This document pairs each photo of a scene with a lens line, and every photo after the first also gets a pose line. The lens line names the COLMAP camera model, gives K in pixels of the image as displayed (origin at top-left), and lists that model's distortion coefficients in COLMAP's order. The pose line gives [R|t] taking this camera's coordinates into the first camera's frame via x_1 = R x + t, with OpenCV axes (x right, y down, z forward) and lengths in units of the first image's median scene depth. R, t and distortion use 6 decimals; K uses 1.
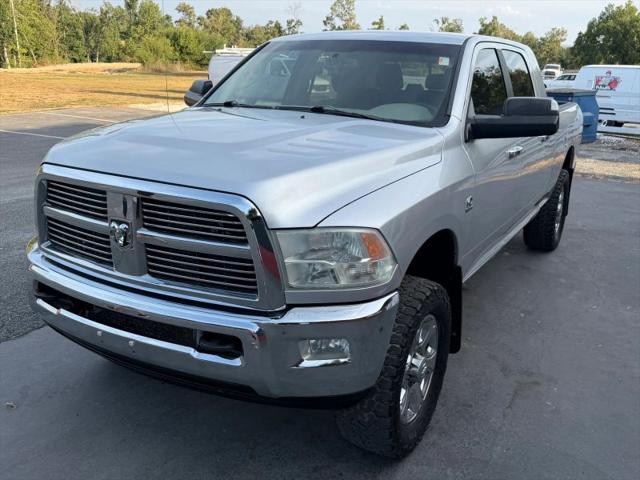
lens RADIAL K [[597.5, 0, 315.5], [0, 597.5, 240.5], [0, 0, 1]] dist [0.139541, -0.265521]
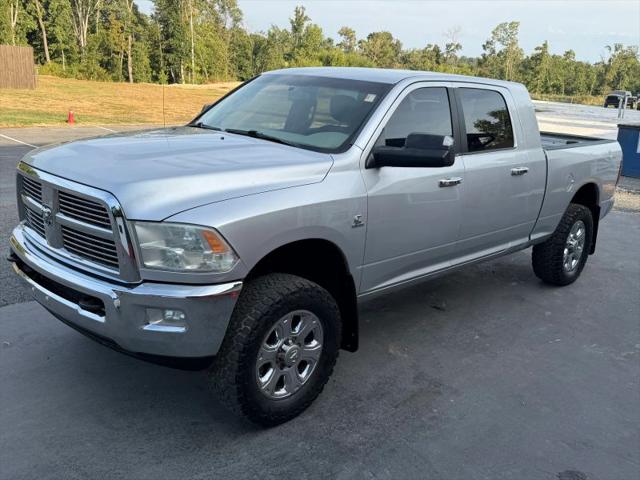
lens RADIAL K [[597.5, 0, 315.5], [0, 597.5, 240.5], [0, 0, 1]] dist [0.139541, -0.265521]
pose [[0.969060, 0.091665, -0.229174, 0.484053], [-0.099389, 0.994797, -0.022364, 0.011858], [0.225931, 0.044450, 0.973129, -0.151762]]
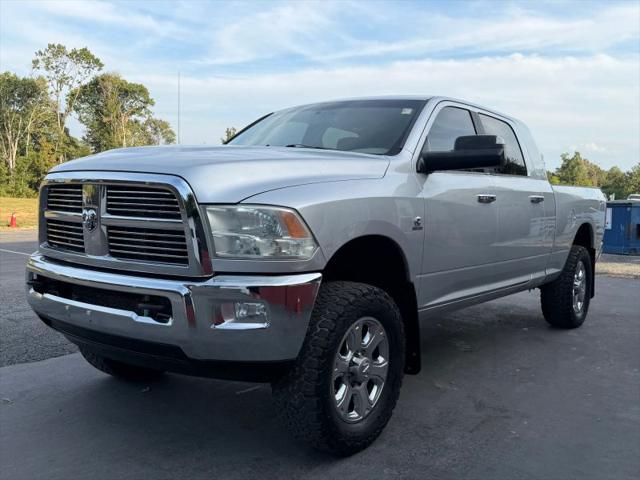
lens RADIAL K [[597.5, 0, 315.5], [0, 597.5, 240.5], [0, 0, 1]] dist [0.139541, -0.265521]
pose [[0.990870, 0.008946, -0.134526, 0.238361], [-0.037291, 0.977055, -0.209699, 0.223773], [0.129563, 0.212801, 0.968468, -0.078651]]
